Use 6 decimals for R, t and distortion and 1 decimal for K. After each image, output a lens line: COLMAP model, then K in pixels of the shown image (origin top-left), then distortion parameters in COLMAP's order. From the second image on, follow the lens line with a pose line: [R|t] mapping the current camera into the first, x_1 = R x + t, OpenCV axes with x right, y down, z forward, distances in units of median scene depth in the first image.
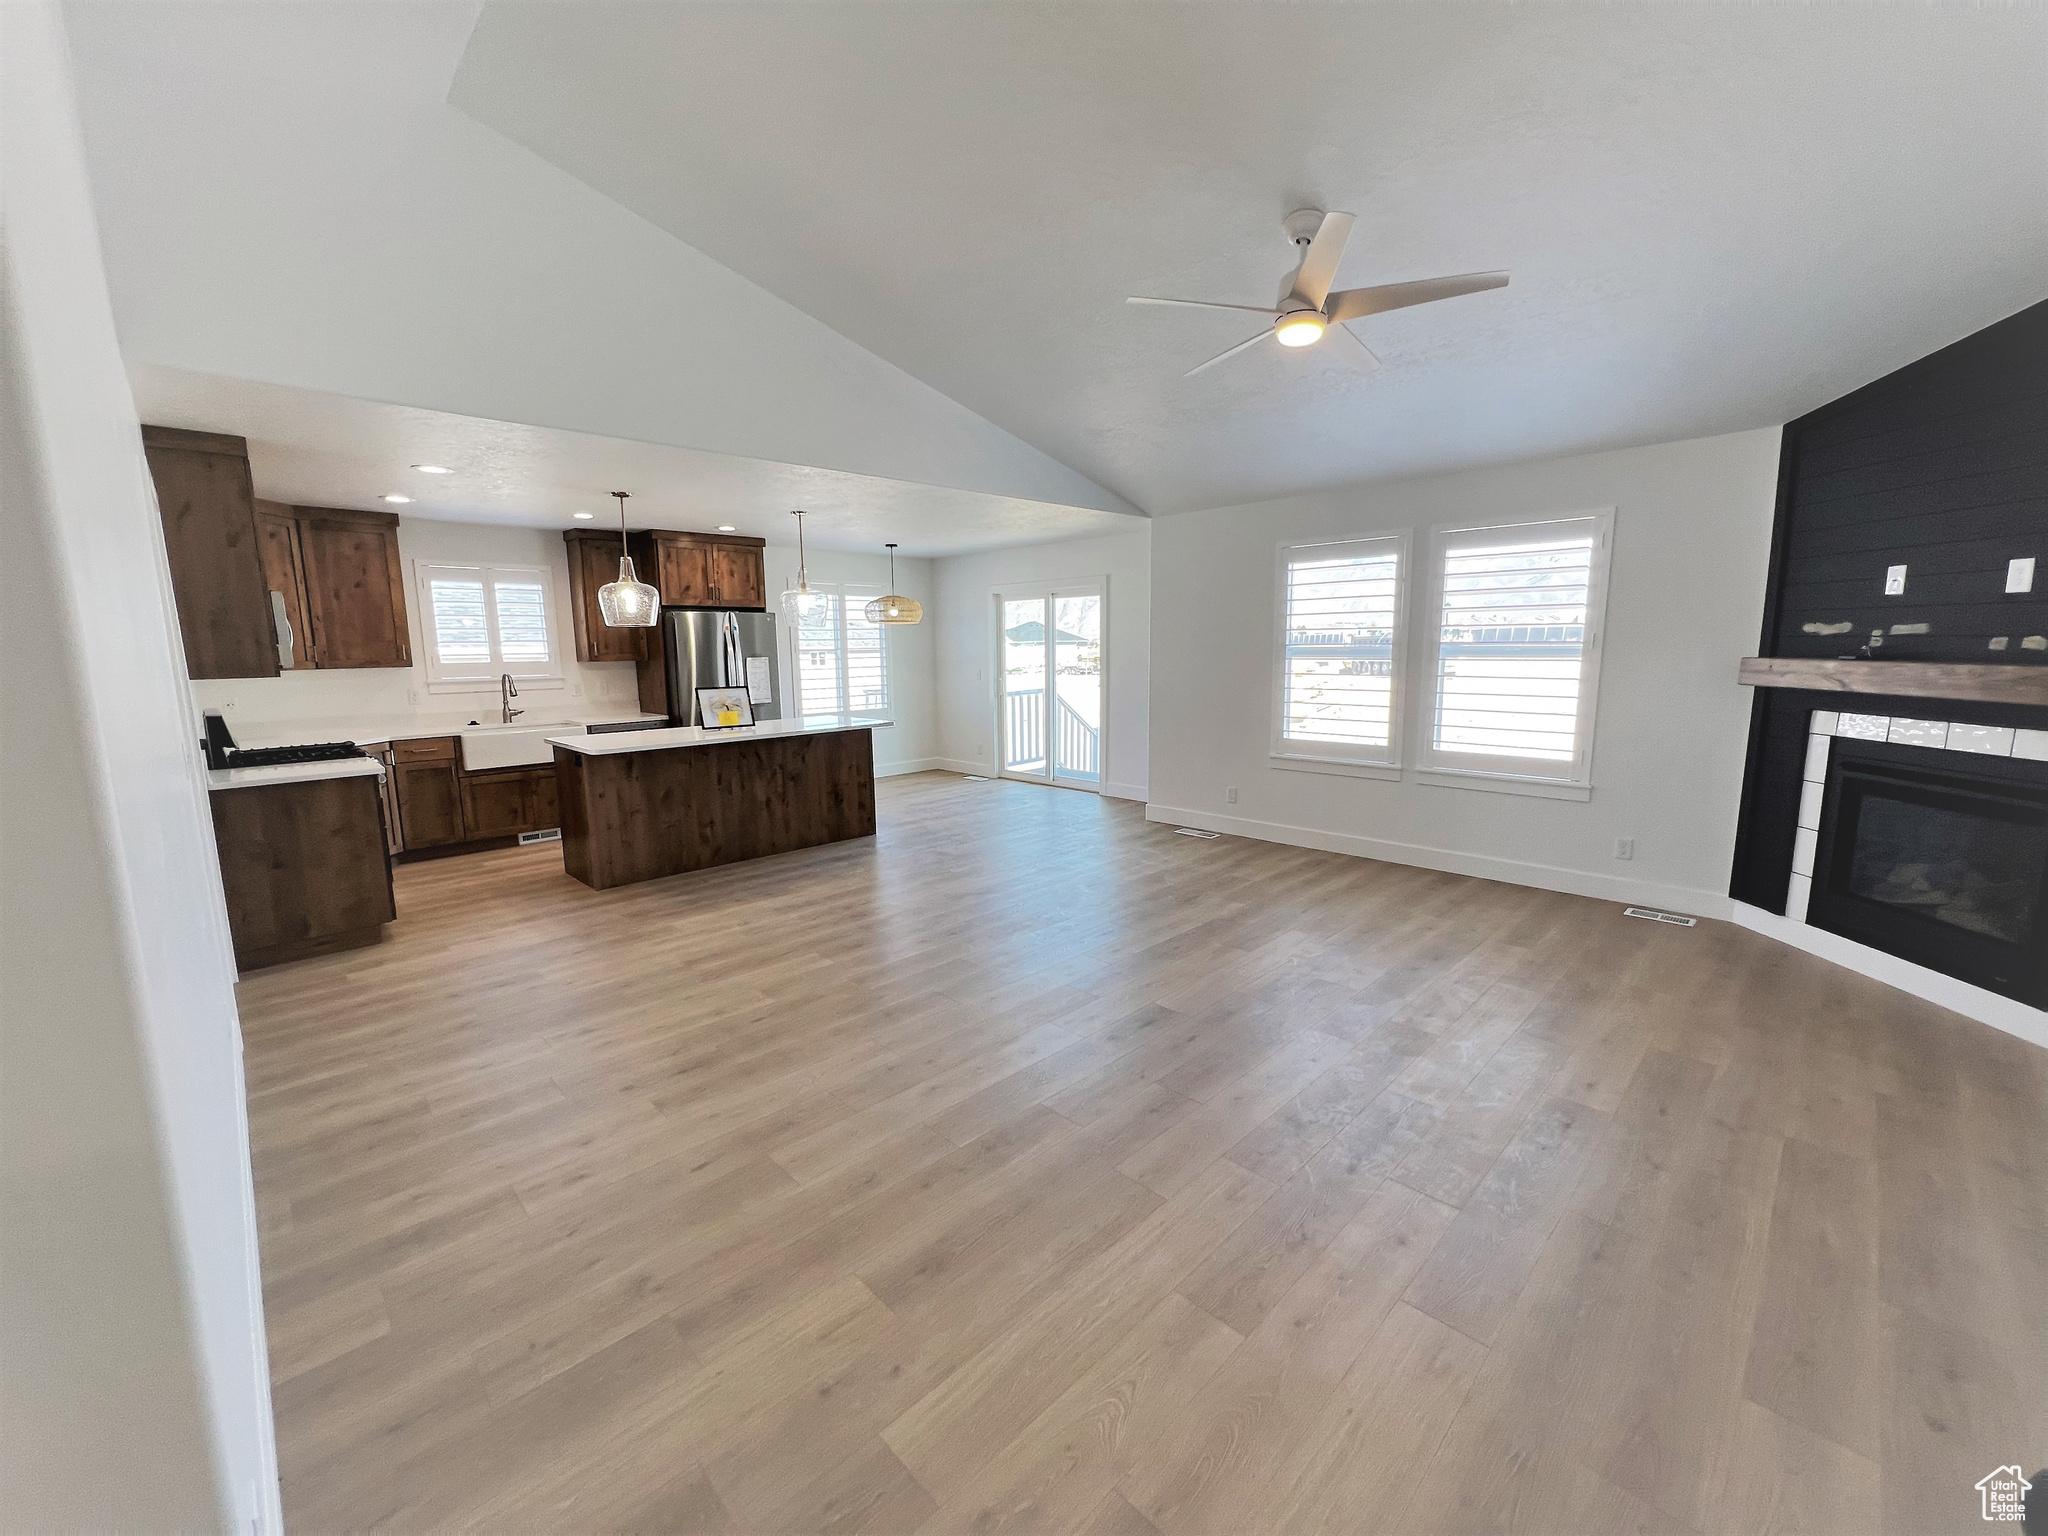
lens RADIAL K [[821.8, 0, 1019.7], [0, 821.8, 774.0], [0, 0, 1]] dist [-0.000244, 0.000405]
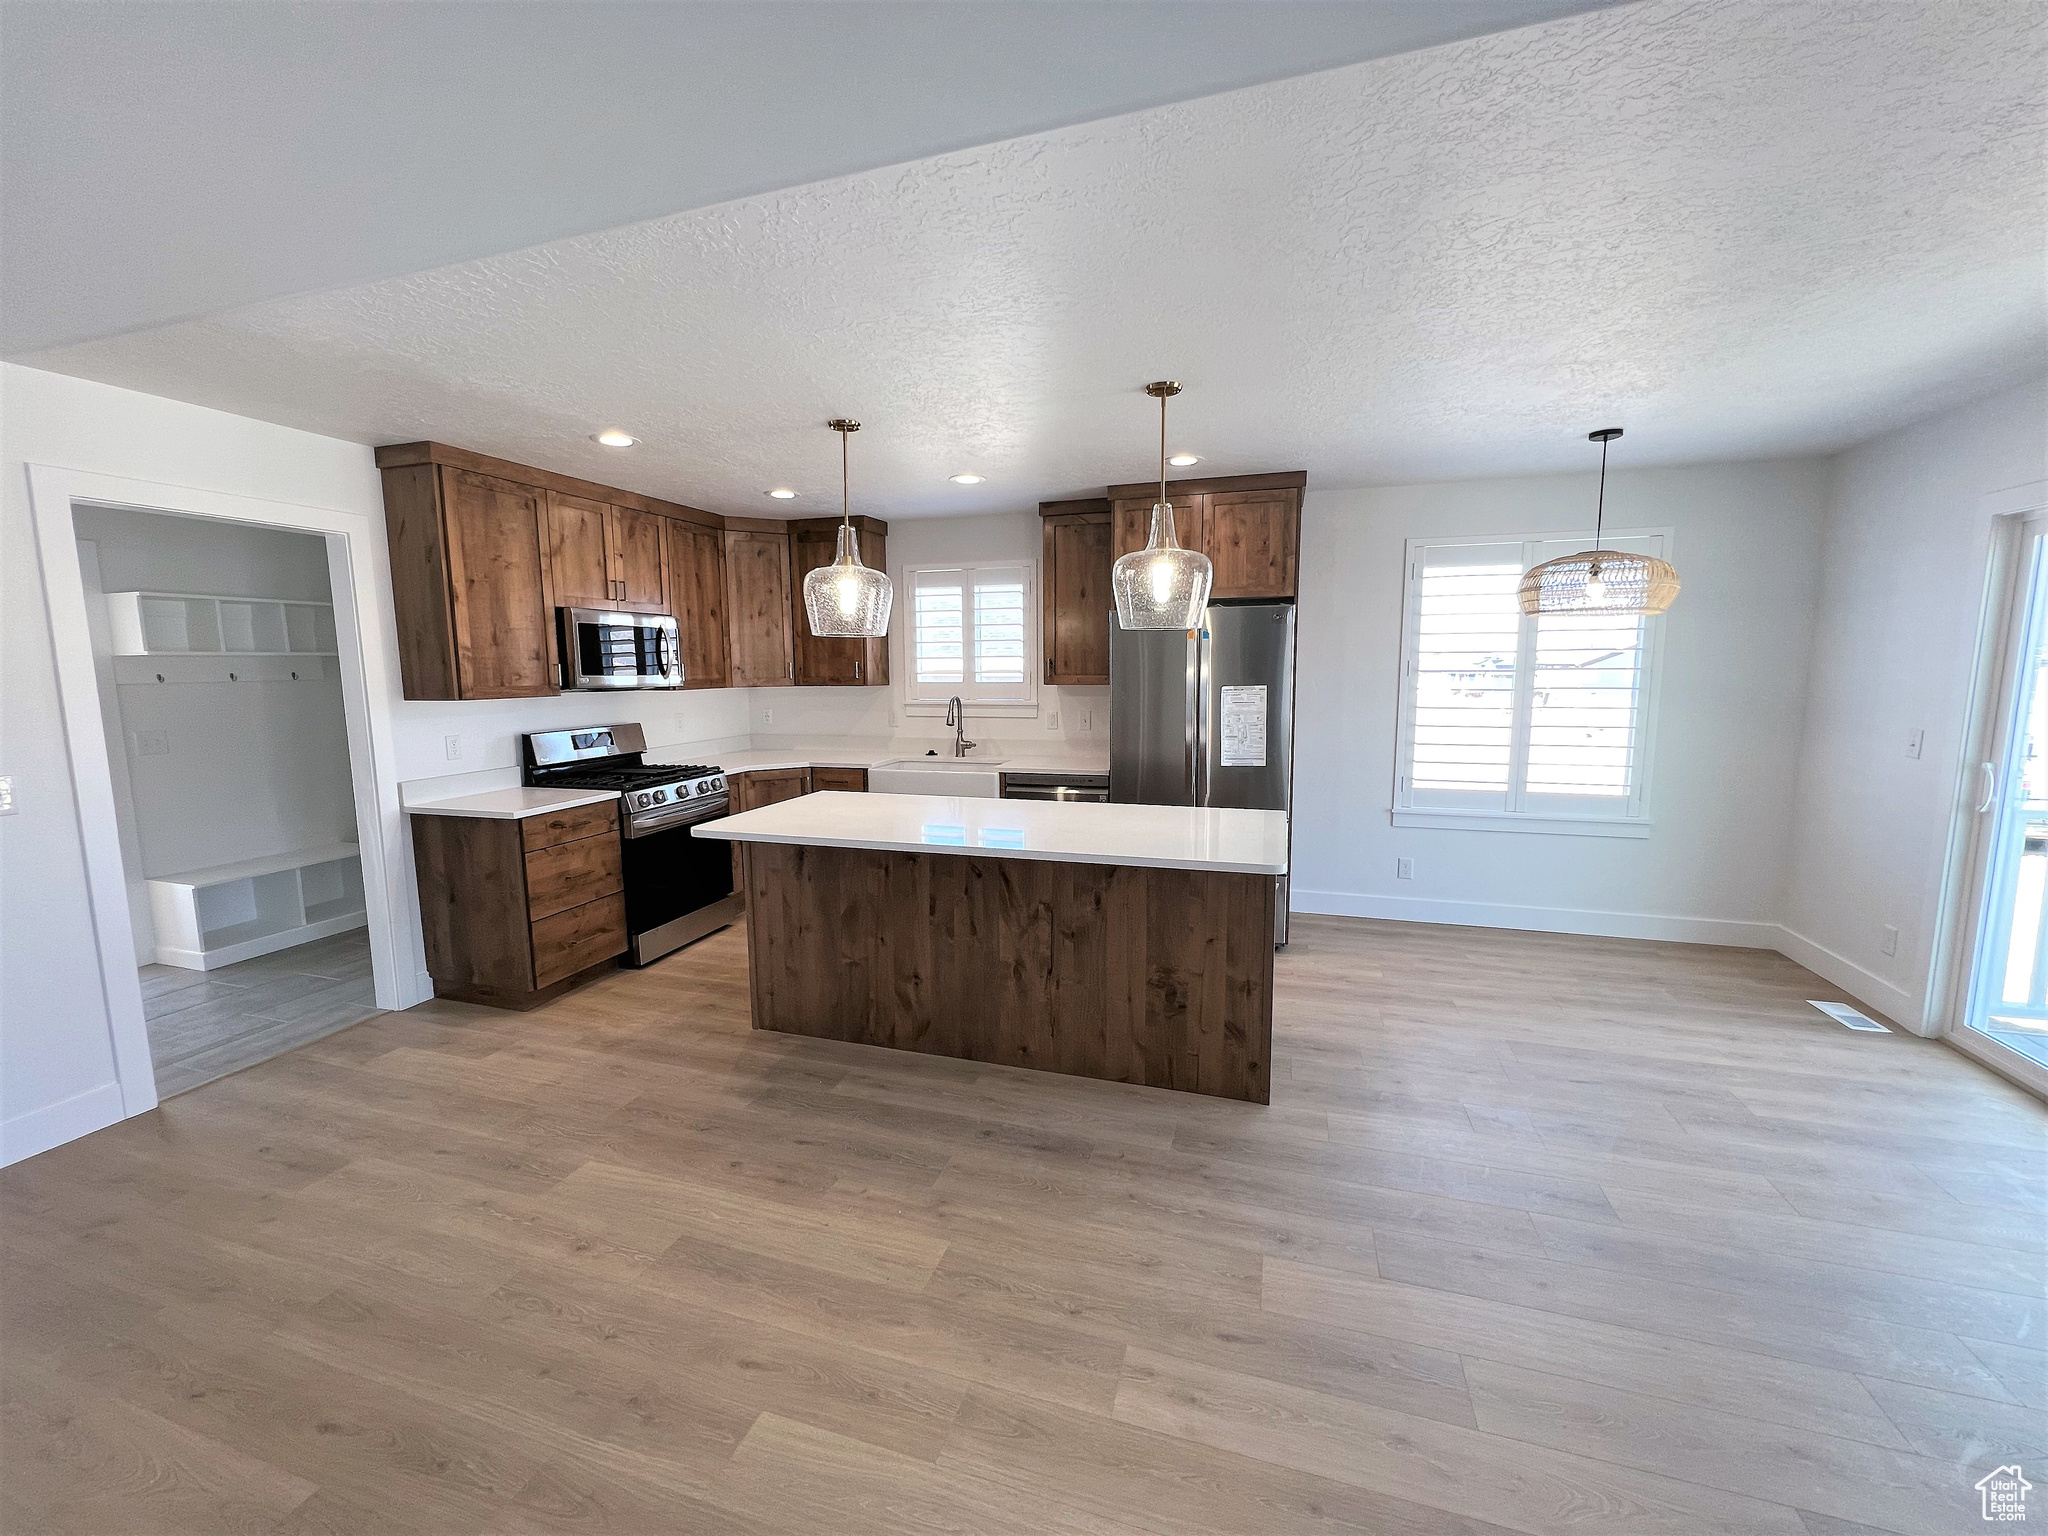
lens RADIAL K [[821.8, 0, 1024.3], [0, 821.8, 765.4], [0, 0, 1]] dist [-0.000244, 0.000405]
pose [[0.469134, 0.118561, -0.875132, 0.140624], [-0.137003, 0.988721, 0.060506, -0.129347], [0.872435, 0.091510, 0.480086, 0.769762]]
